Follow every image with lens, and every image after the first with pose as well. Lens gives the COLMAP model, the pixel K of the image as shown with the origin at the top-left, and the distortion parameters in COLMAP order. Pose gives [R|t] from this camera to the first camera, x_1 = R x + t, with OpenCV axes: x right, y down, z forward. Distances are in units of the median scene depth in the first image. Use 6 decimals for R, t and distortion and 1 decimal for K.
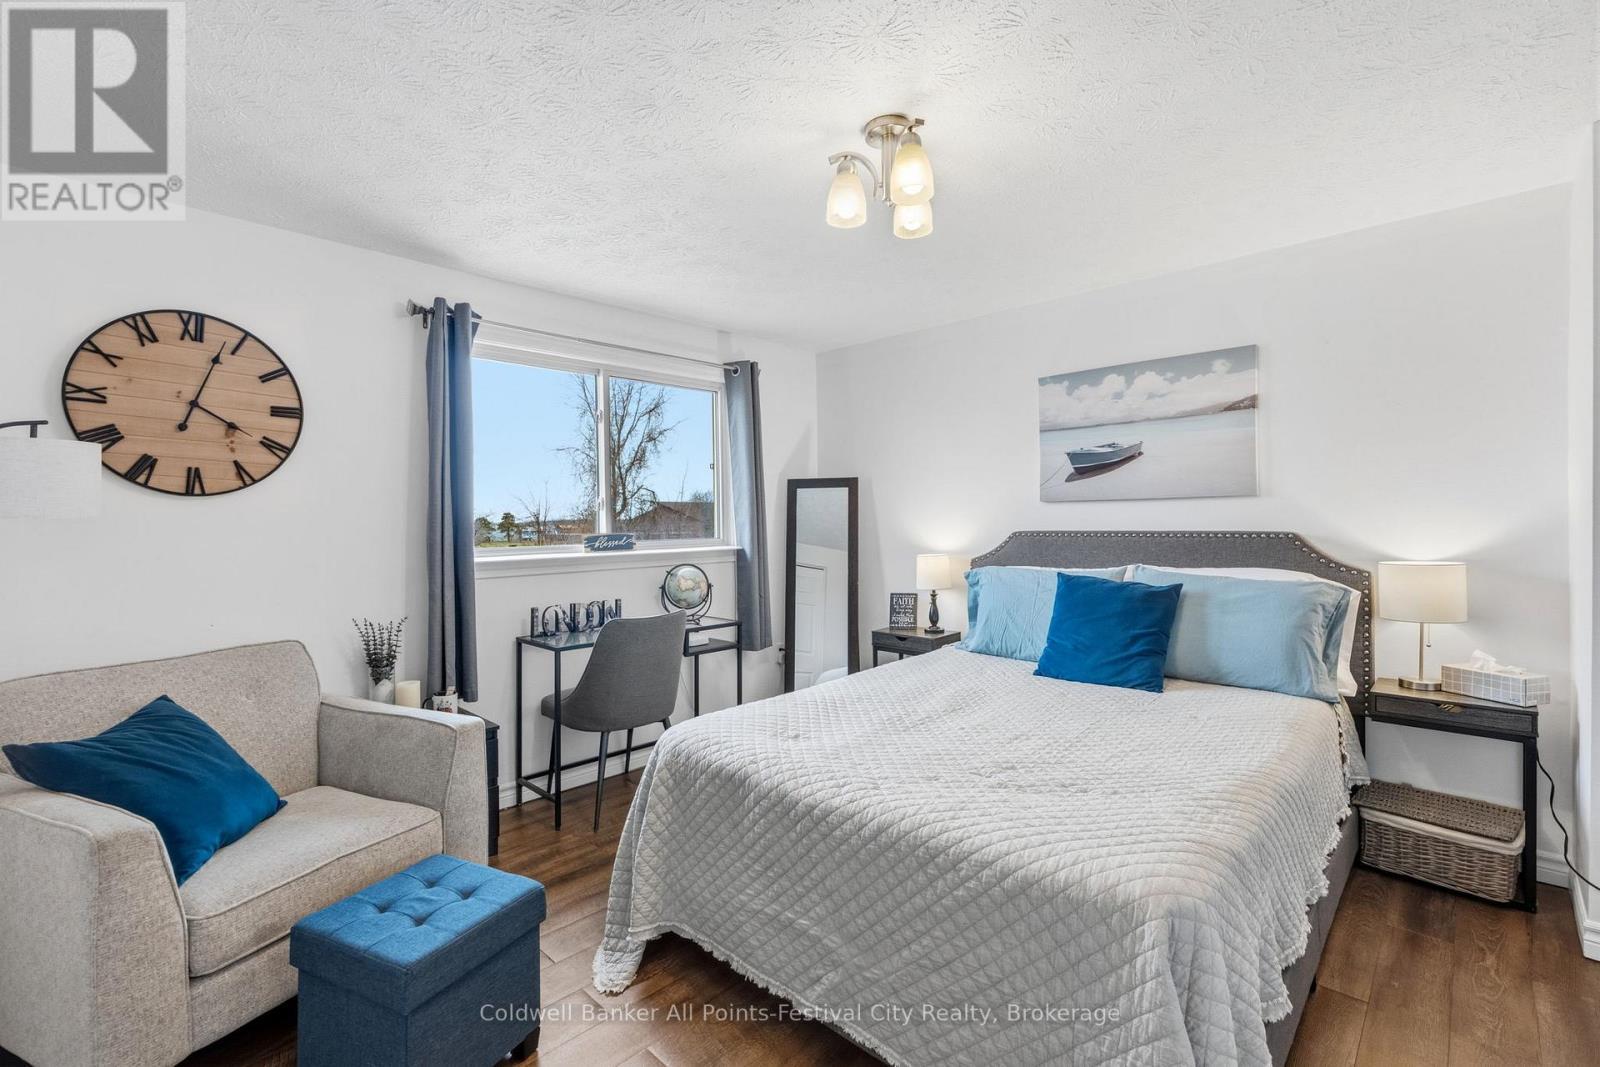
lens RADIAL K [[710.5, 0, 800.7], [0, 710.5, 569.6], [0, 0, 1]] dist [-0.014134, 0.000047]
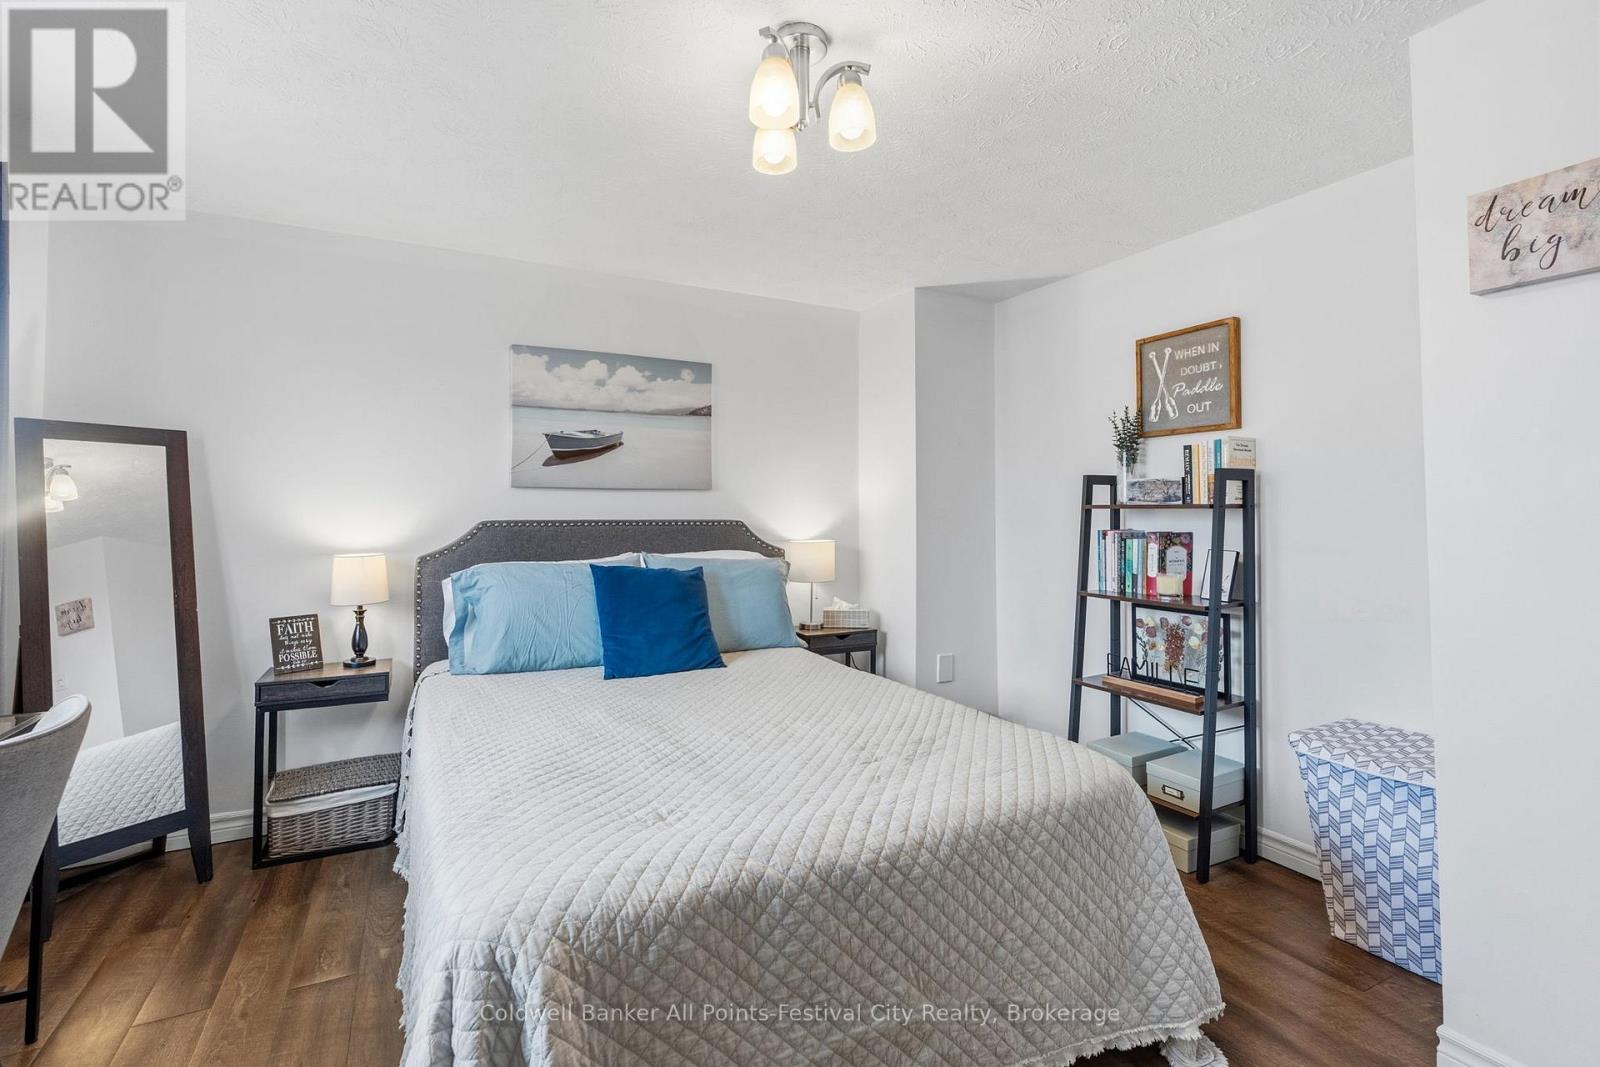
lens RADIAL K [[717.0, 0, 788.6], [0, 717.0, 527.5], [0, 0, 1]] dist [-0.011580, 0.009730]
pose [[0.333116, -0.004757, 0.942874, -0.405910], [0.060354, 0.998044, -0.016288, -0.012683], [-0.940952, 0.062332, 0.332752, 0.434412]]
